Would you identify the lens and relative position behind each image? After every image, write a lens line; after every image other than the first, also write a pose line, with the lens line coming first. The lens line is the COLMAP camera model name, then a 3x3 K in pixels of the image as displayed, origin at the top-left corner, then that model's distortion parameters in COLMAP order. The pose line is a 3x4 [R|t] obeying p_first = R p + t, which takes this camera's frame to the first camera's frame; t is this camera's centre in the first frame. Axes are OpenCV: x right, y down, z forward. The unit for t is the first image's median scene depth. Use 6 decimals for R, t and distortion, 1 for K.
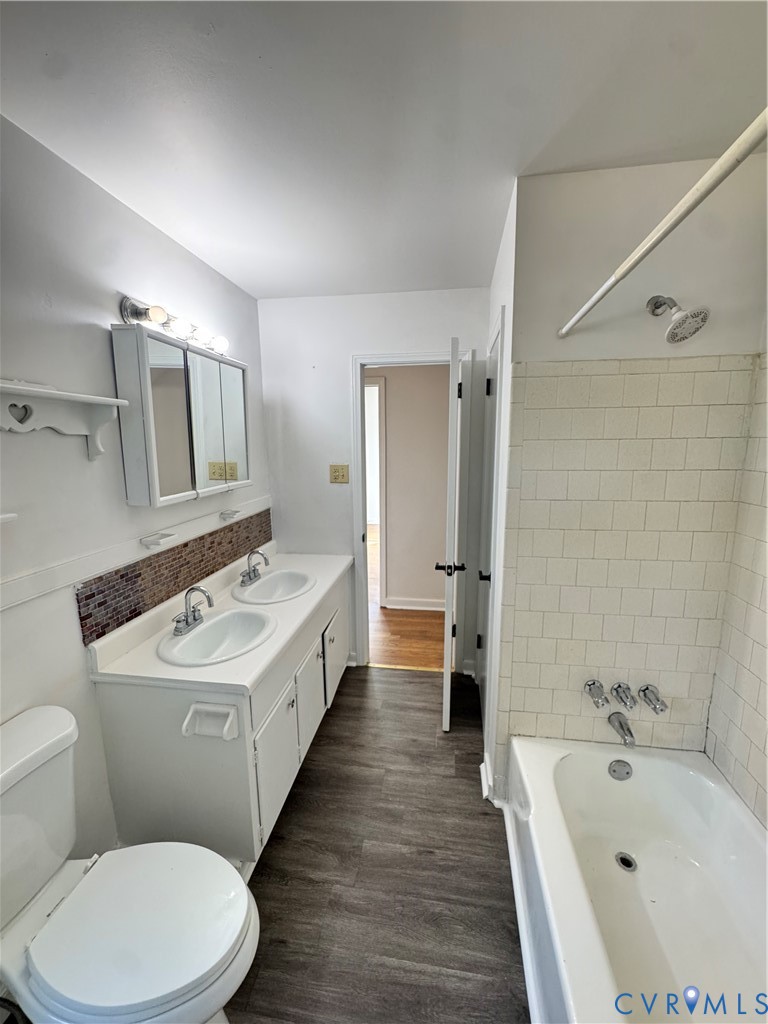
lens RADIAL K [[413.3, 0, 384.0], [0, 413.3, 512.0], [0, 0, 1]] dist [0.001517, 0.000124]
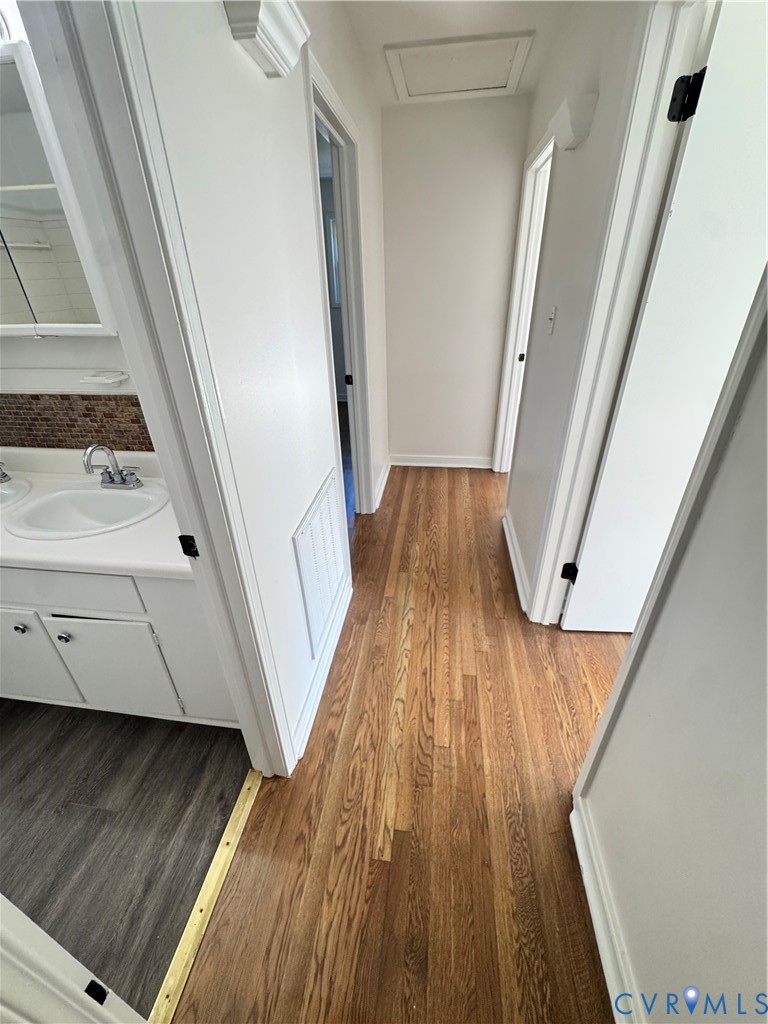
lens RADIAL K [[413.3, 0, 384.0], [0, 413.3, 512.0], [0, 0, 1]] dist [0.001517, 0.000124]
pose [[0.014721, 0.491032, -0.871017, 0.325014], [-0.156451, 0.861513, 0.483030, -0.207597], [0.987576, 0.129161, 0.089505, 1.482860]]
